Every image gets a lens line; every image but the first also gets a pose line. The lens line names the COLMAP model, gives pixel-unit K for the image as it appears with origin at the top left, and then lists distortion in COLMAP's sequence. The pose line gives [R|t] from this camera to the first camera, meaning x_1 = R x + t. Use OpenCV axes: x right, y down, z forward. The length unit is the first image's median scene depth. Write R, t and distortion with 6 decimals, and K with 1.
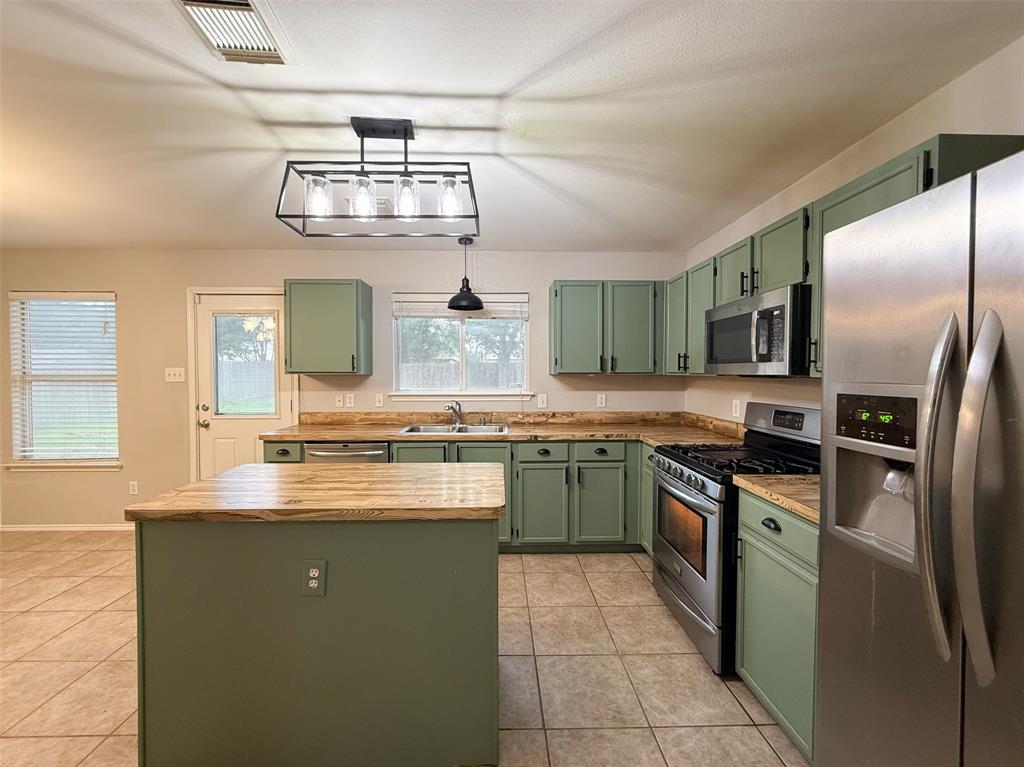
lens RADIAL K [[414.0, 0, 518.9], [0, 414.0, 384.9], [0, 0, 1]] dist [0.001974, -0.000035]
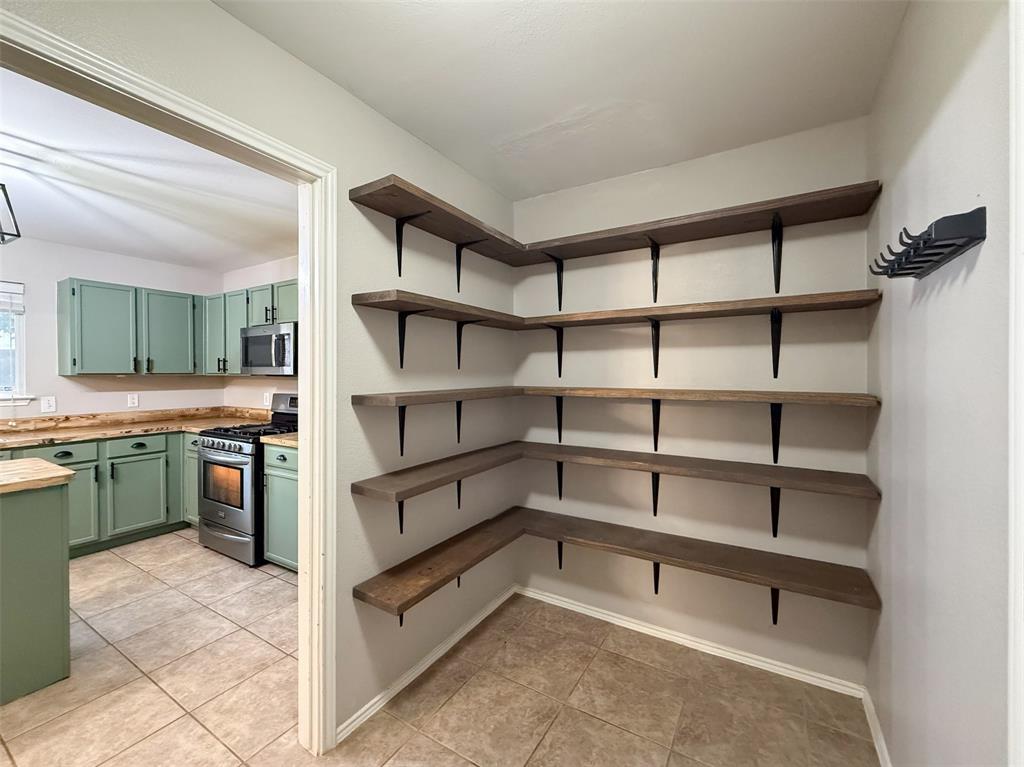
lens RADIAL K [[414.0, 0, 507.4], [0, 414.0, 375.8], [0, 0, 1]] dist [0.001974, -0.000035]
pose [[0.551573, -0.005579, 0.834108, -0.177720], [0.026429, 0.999592, -0.010791, 0.014529], [-0.833708, 0.027996, 0.551496, -0.418987]]
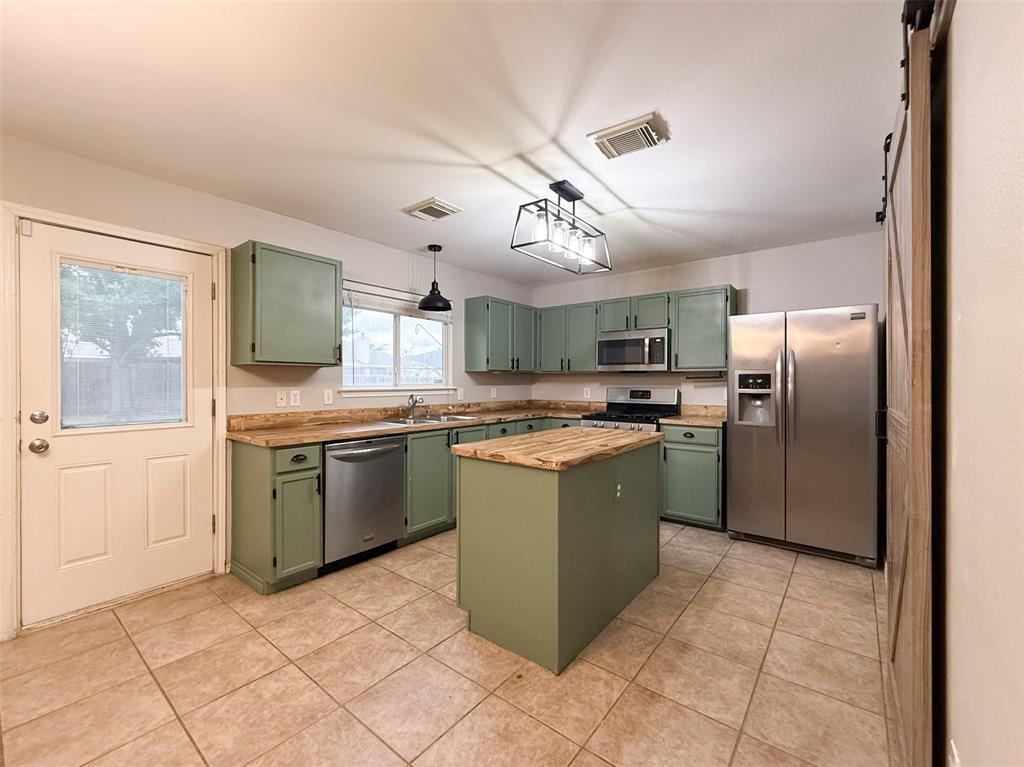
lens RADIAL K [[414.0, 0, 526.1], [0, 414.0, 387.8], [0, 0, 1]] dist [0.001974, -0.000035]
pose [[0.636866, -0.011174, 0.770894, -0.886213], [0.022304, 0.999743, -0.003935, 0.035428], [-0.770652, 0.019701, 0.636952, 0.123575]]
